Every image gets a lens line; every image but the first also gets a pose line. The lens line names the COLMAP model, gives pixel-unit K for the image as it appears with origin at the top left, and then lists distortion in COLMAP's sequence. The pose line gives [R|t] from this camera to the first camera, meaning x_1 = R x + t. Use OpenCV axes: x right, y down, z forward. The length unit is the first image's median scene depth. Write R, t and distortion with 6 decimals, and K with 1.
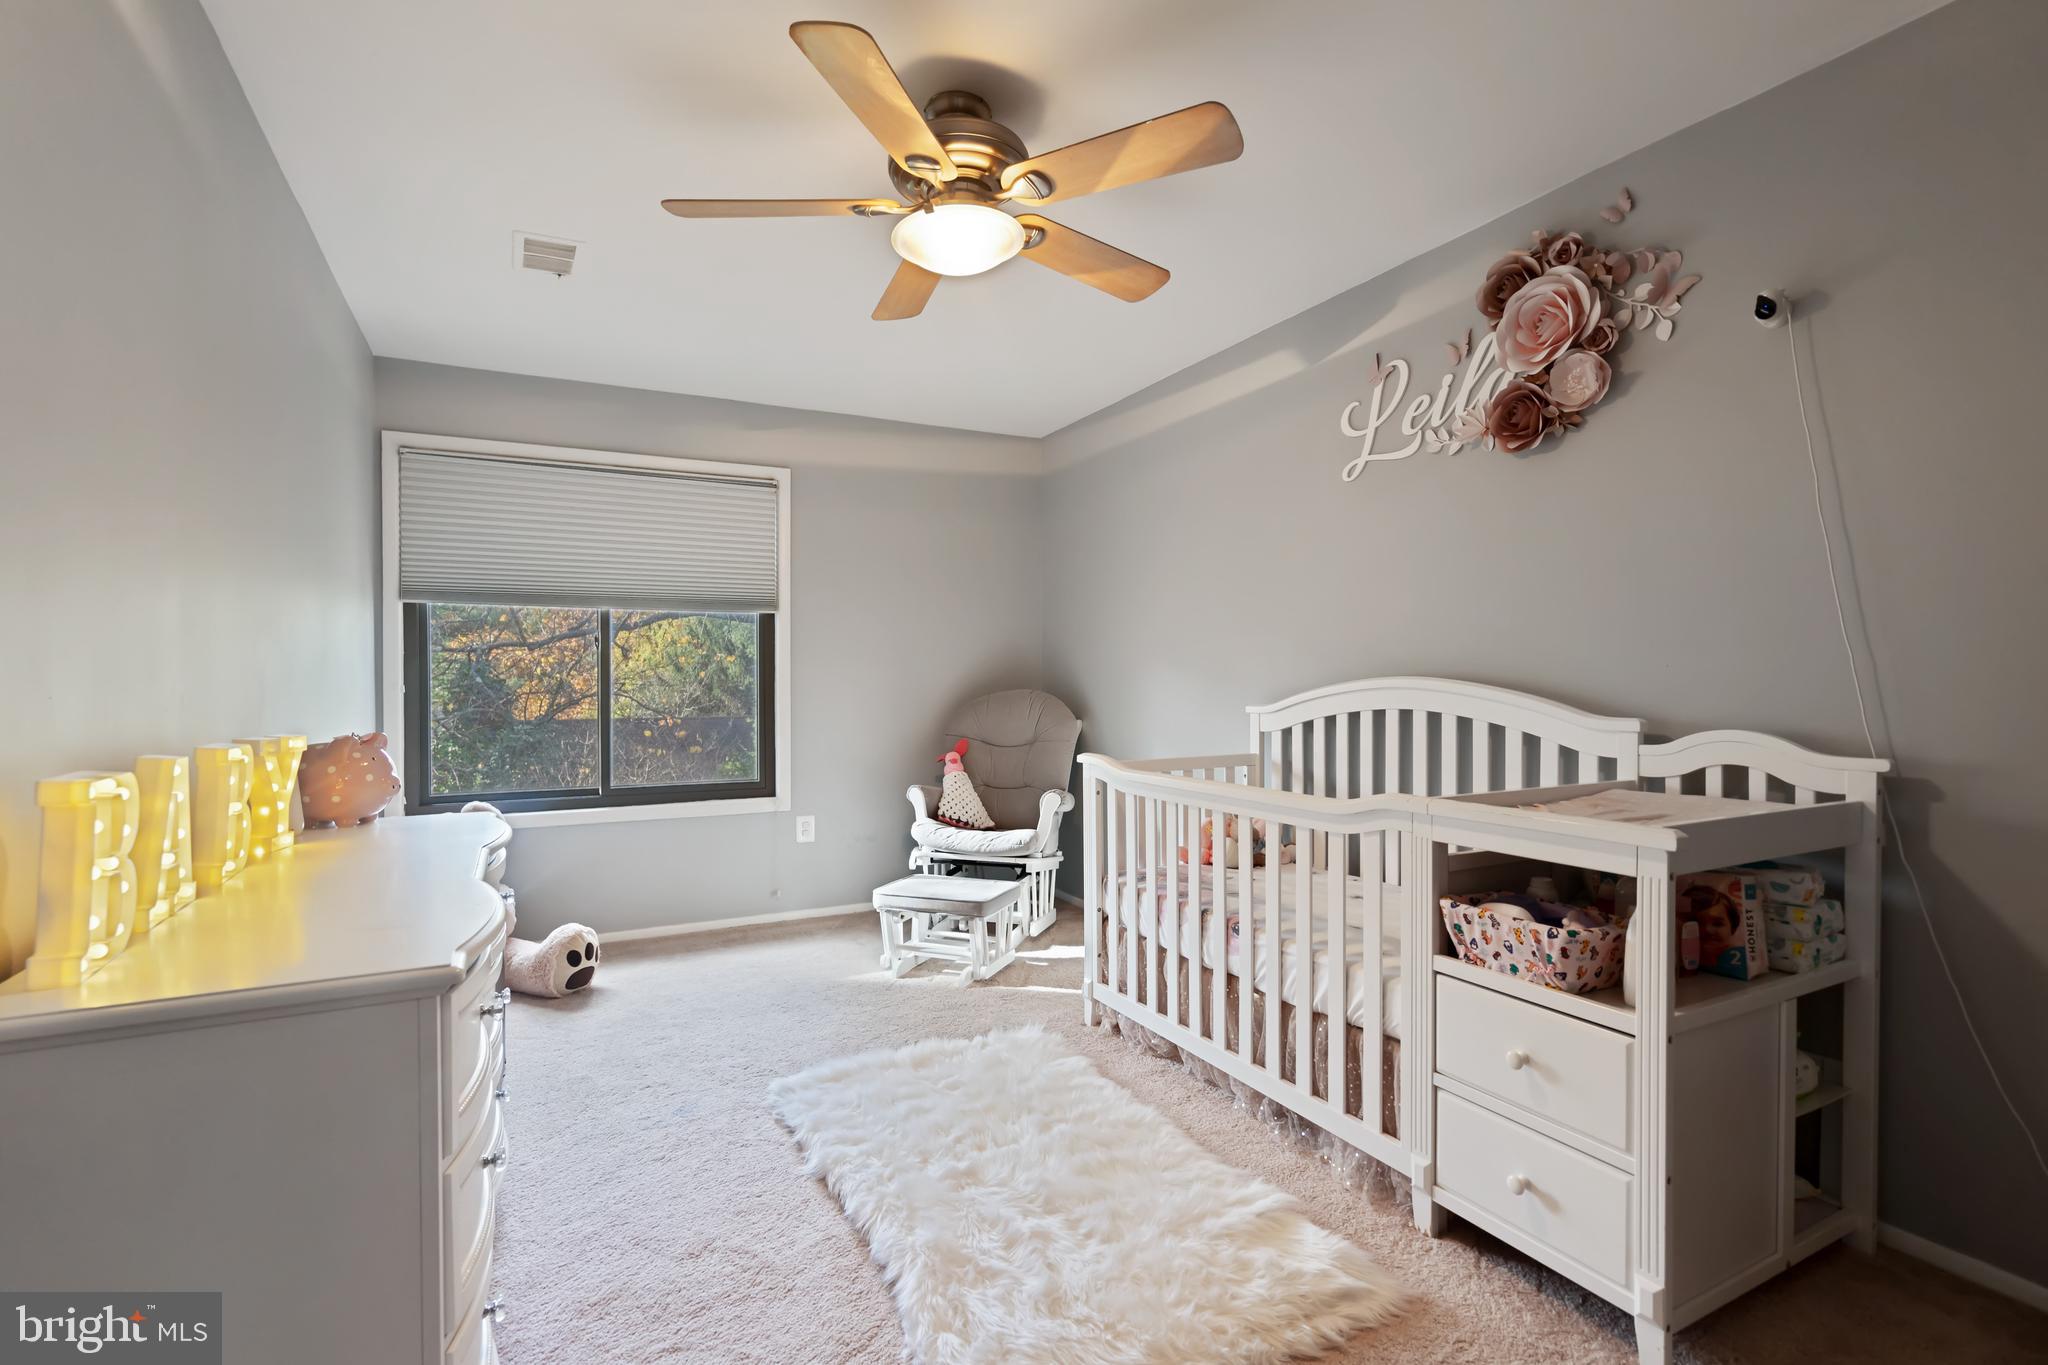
lens RADIAL K [[939.0, 0, 1030.6], [0, 939.0, 662.0], [0, 0, 1]] dist [0.000479, 0.000792]
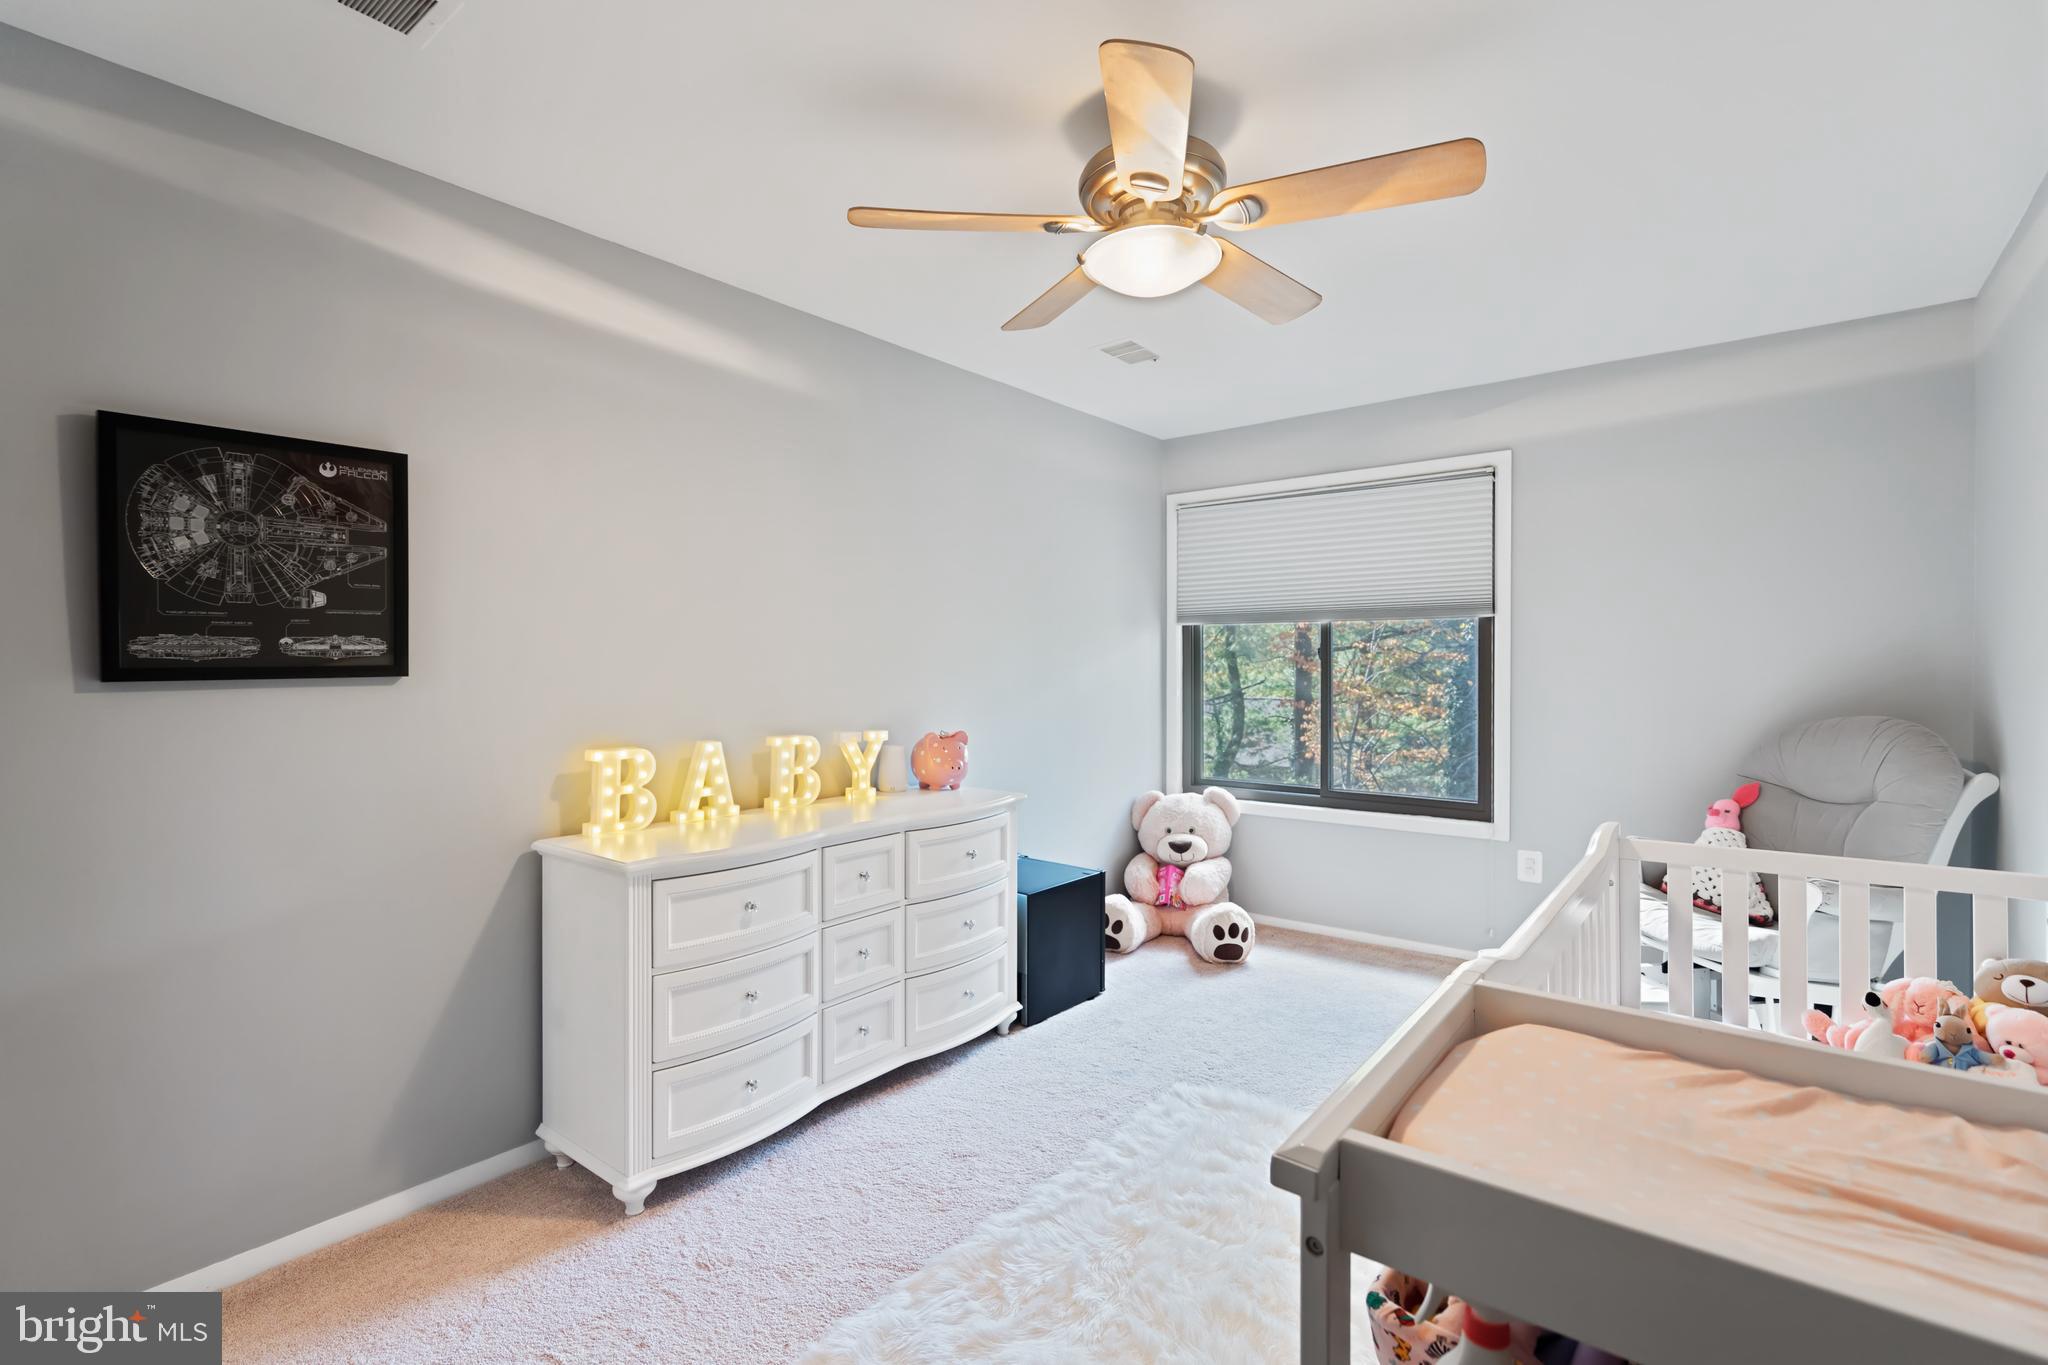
lens RADIAL K [[939.0, 0, 1030.6], [0, 939.0, 662.0], [0, 0, 1]] dist [0.000479, 0.000792]
pose [[0.424262, 0.000763, -0.905539, 0.408033], [0.017024, 0.999816, 0.008819, -0.028847], [0.905379, -0.019157, 0.424171, 0.265429]]
